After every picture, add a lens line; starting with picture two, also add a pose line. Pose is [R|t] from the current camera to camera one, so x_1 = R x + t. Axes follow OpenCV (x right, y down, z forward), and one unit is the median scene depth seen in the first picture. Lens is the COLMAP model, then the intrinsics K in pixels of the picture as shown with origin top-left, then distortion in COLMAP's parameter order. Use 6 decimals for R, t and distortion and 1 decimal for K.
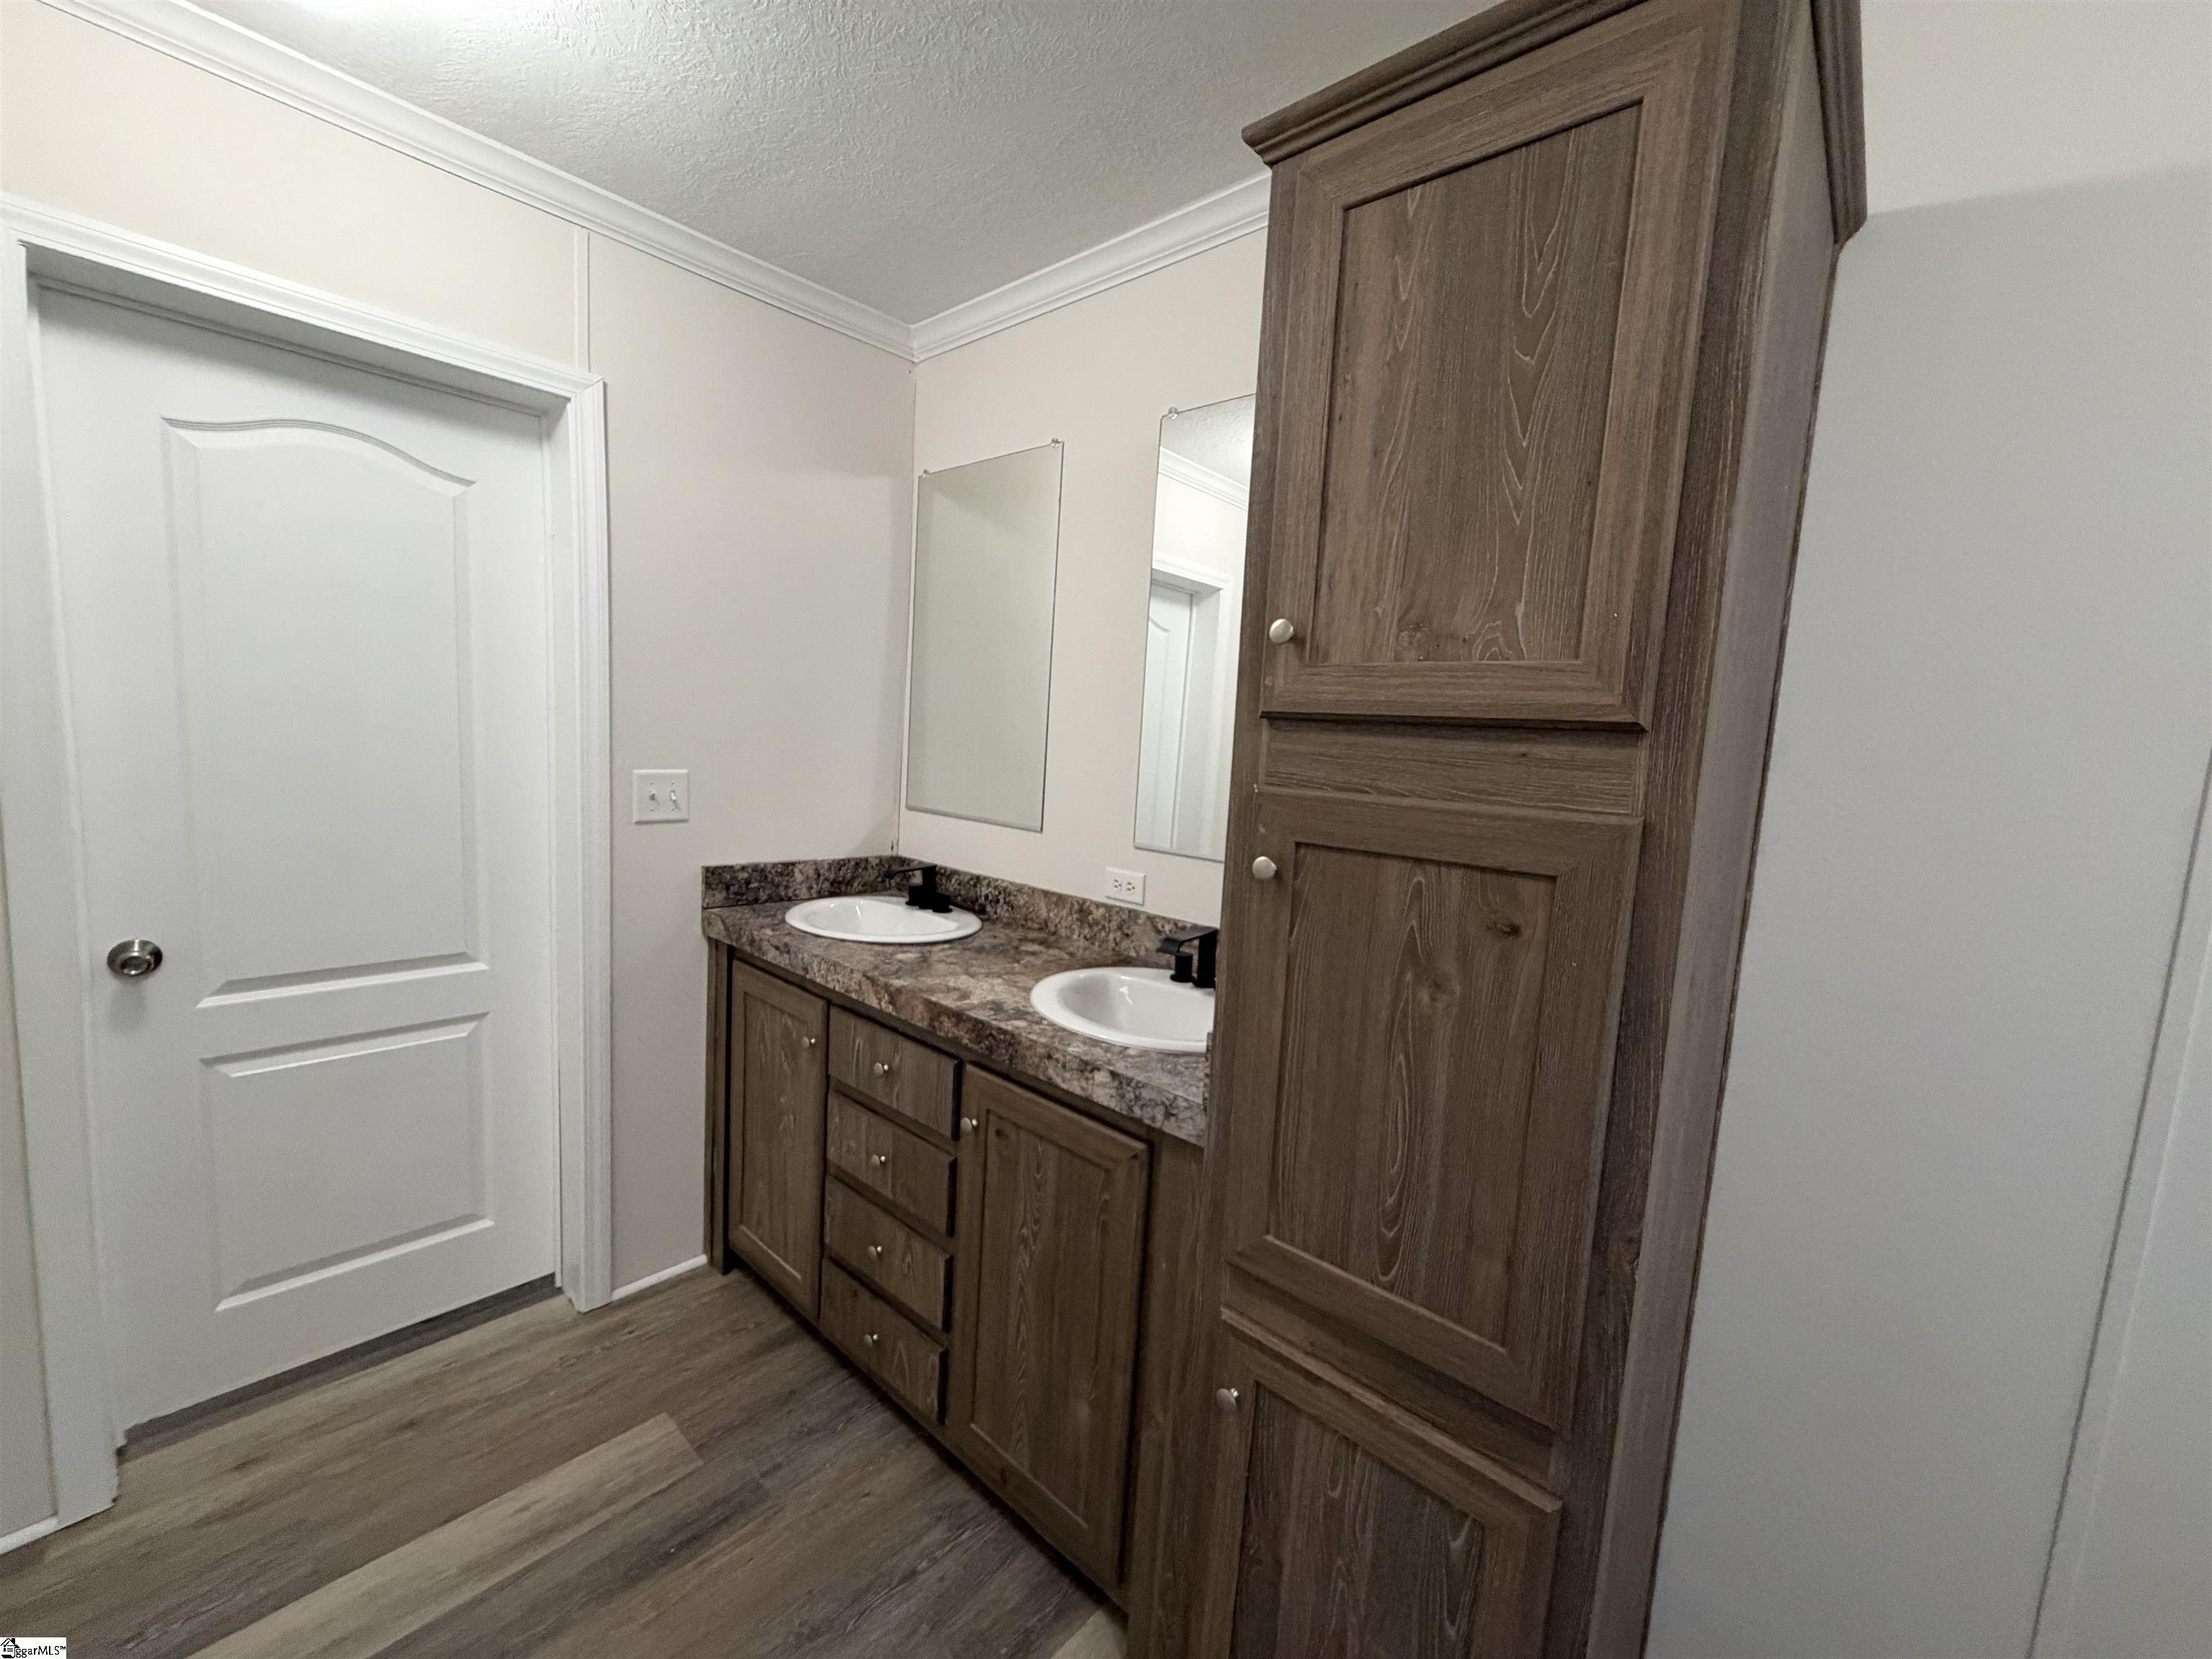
lens RADIAL K [[886.0, 0, 1104.2], [0, 886.0, 825.6], [0, 0, 1]] dist [0.002077, -0.000840]
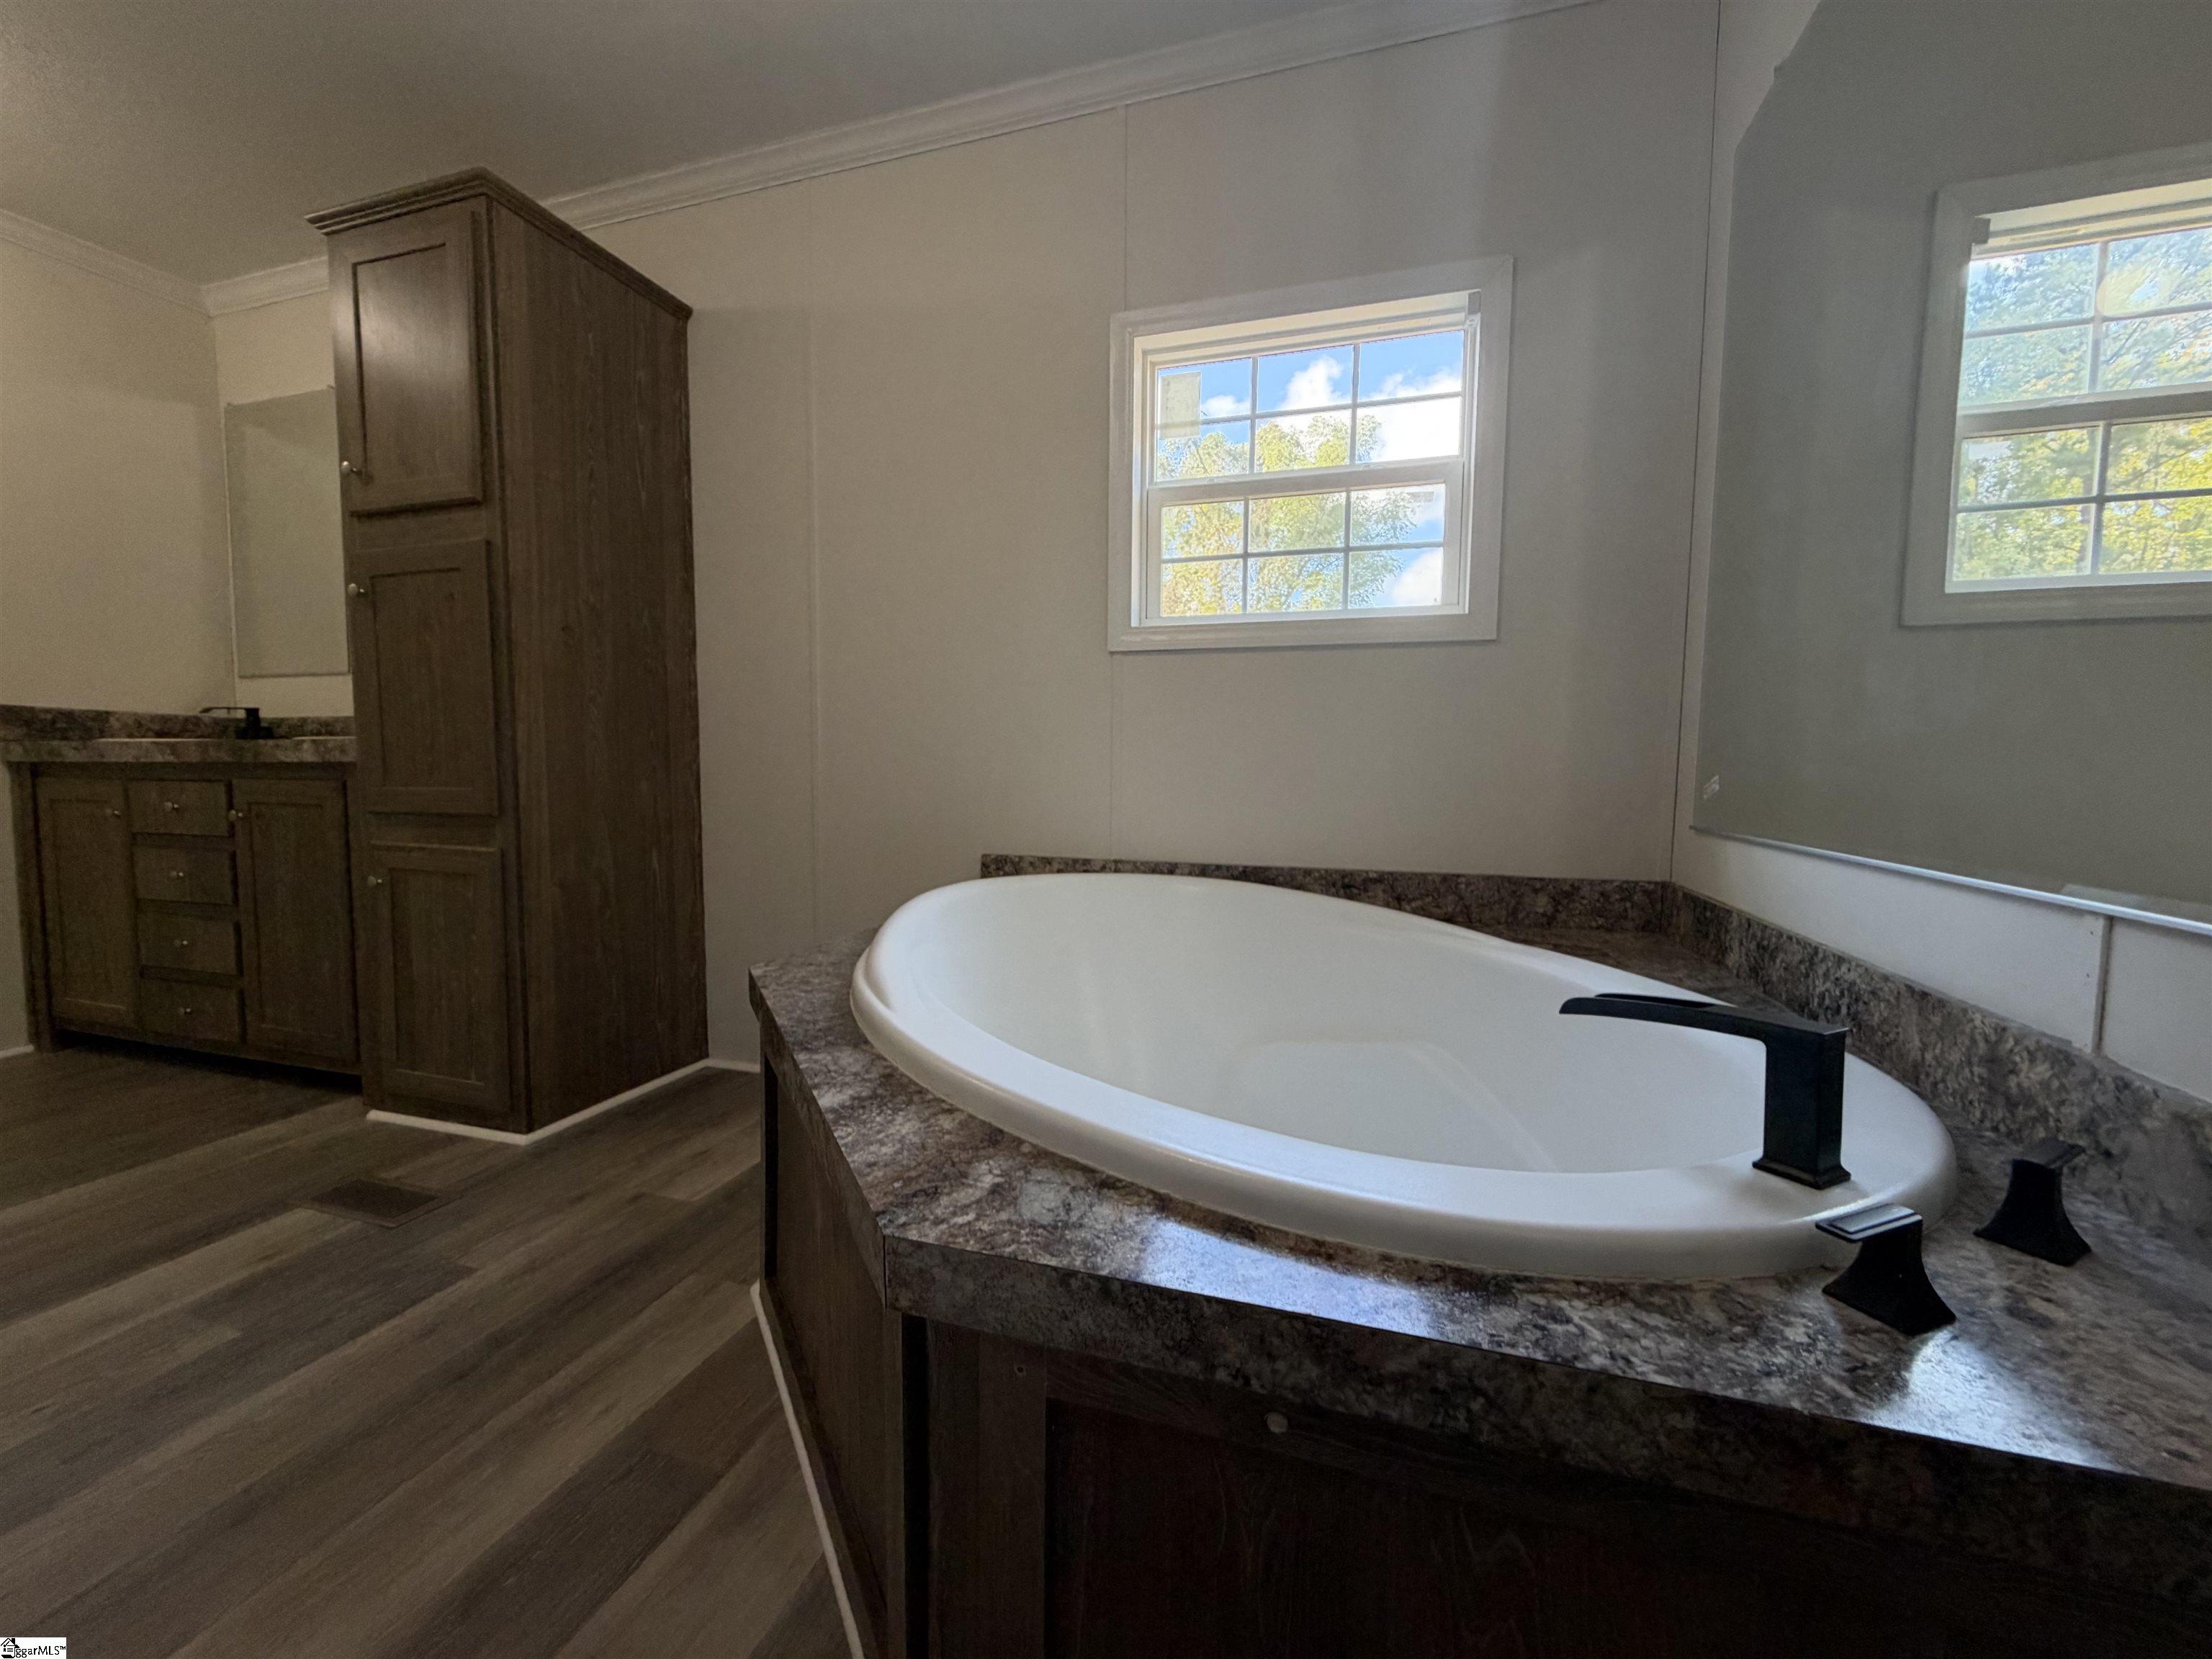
lens RADIAL K [[886.0, 0, 1097.7], [0, 886.0, 832.2], [0, 0, 1]] dist [0.002077, -0.000840]
pose [[0.910554, -0.077180, 0.406121, 0.515383], [0.086258, 0.996265, -0.004064, 0.449840], [-0.404290, 0.038731, 0.913810, -0.884636]]
